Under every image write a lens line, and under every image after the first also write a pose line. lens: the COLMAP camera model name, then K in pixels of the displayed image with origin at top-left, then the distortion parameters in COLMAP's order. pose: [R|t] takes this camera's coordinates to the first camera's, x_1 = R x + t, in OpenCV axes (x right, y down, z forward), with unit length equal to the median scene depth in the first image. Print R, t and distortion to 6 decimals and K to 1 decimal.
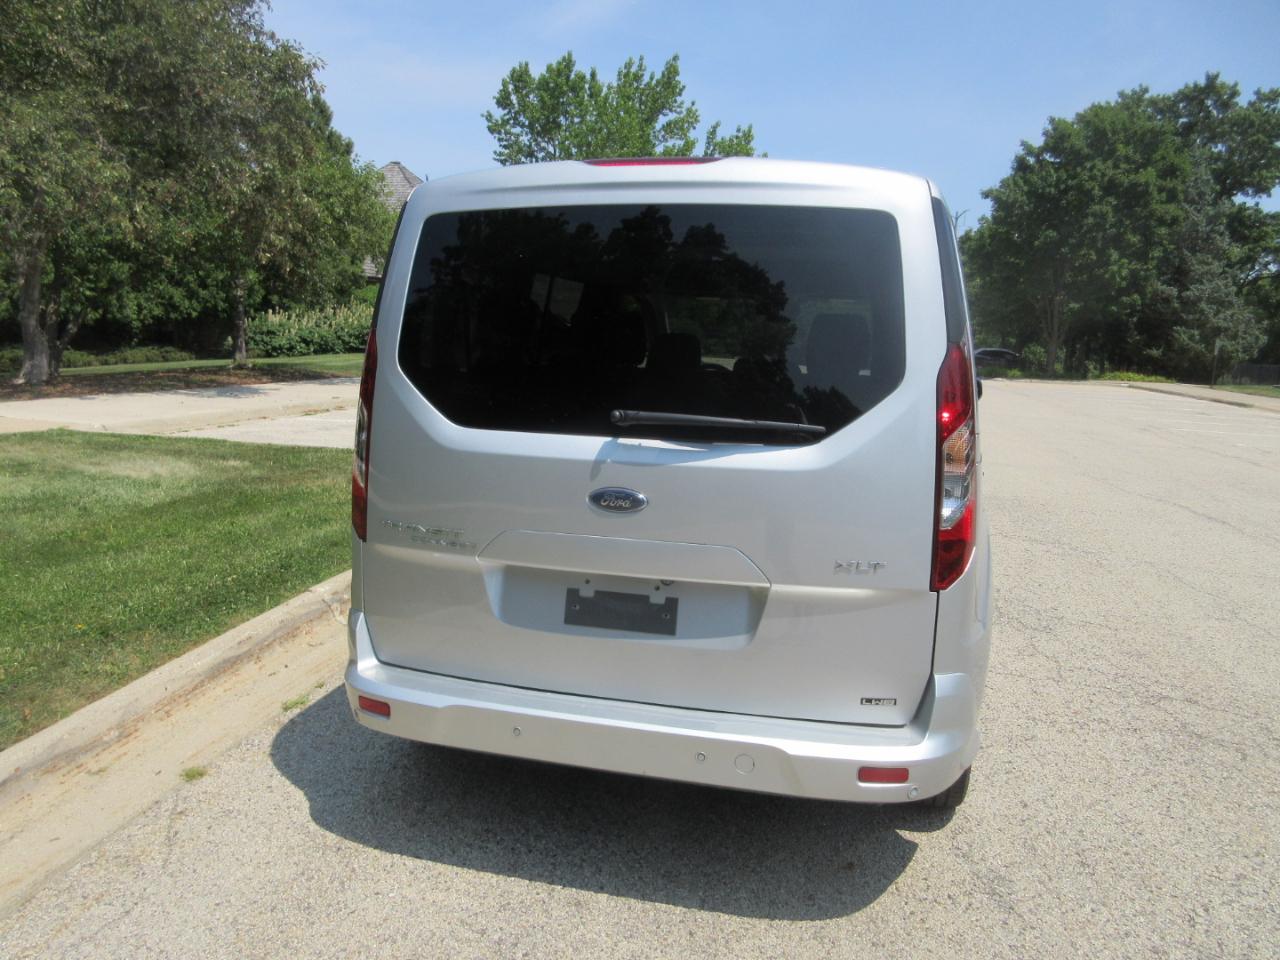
lens RADIAL K [[974.3, 0, 637.4], [0, 974.3, 496.9], [0, 0, 1]] dist [0.003121, 0.011955]
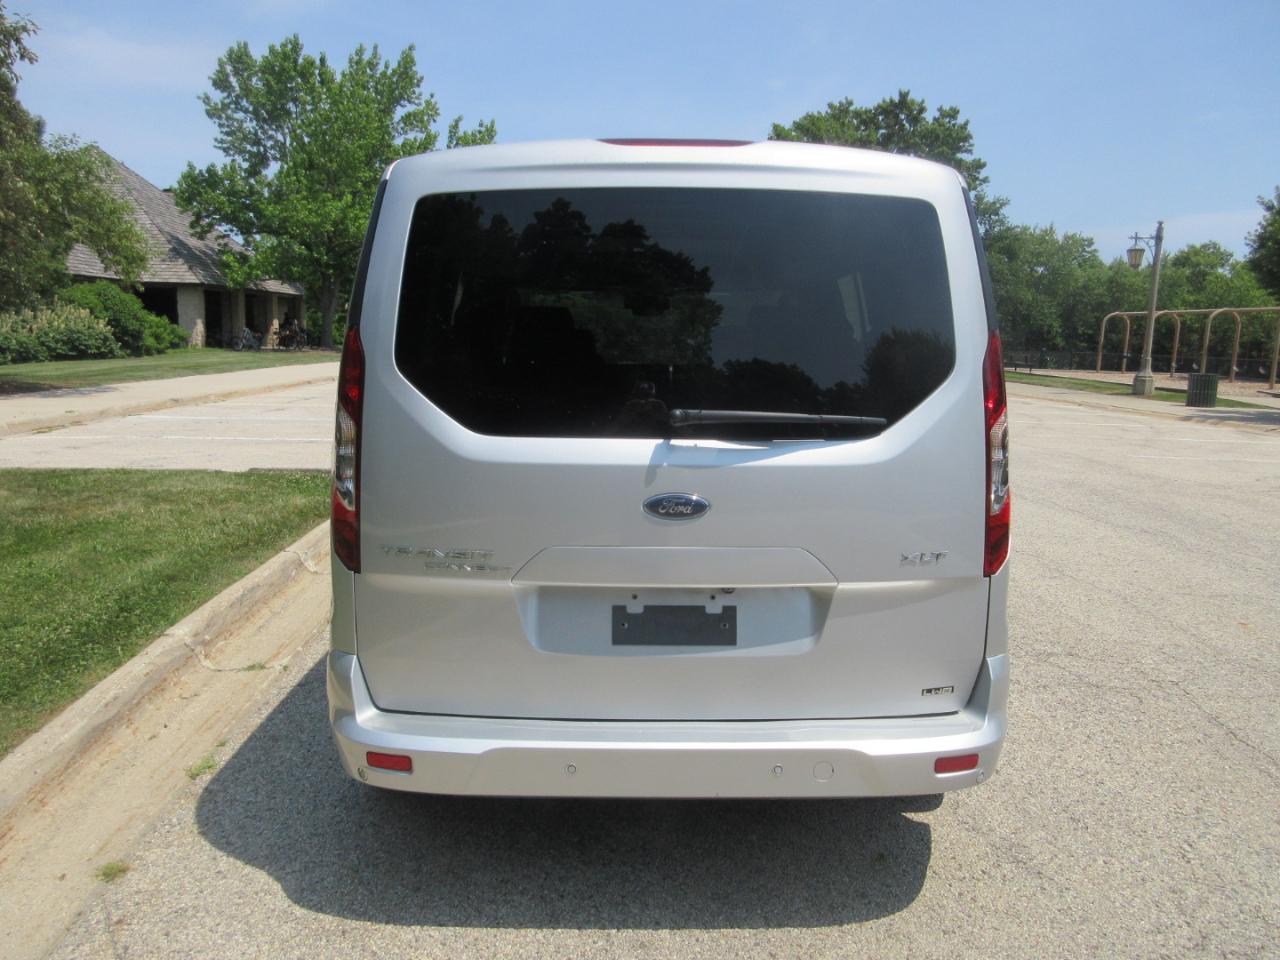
lens RADIAL K [[974.3, 0, 659.2], [0, 974.3, 497.8], [0, 0, 1]] dist [0.003121, 0.011955]
pose [[0.963577, -0.063290, 0.259836, -0.232578], [0.062234, 0.997986, 0.012297, -0.014548], [-0.260091, 0.004321, 0.965575, 0.091627]]
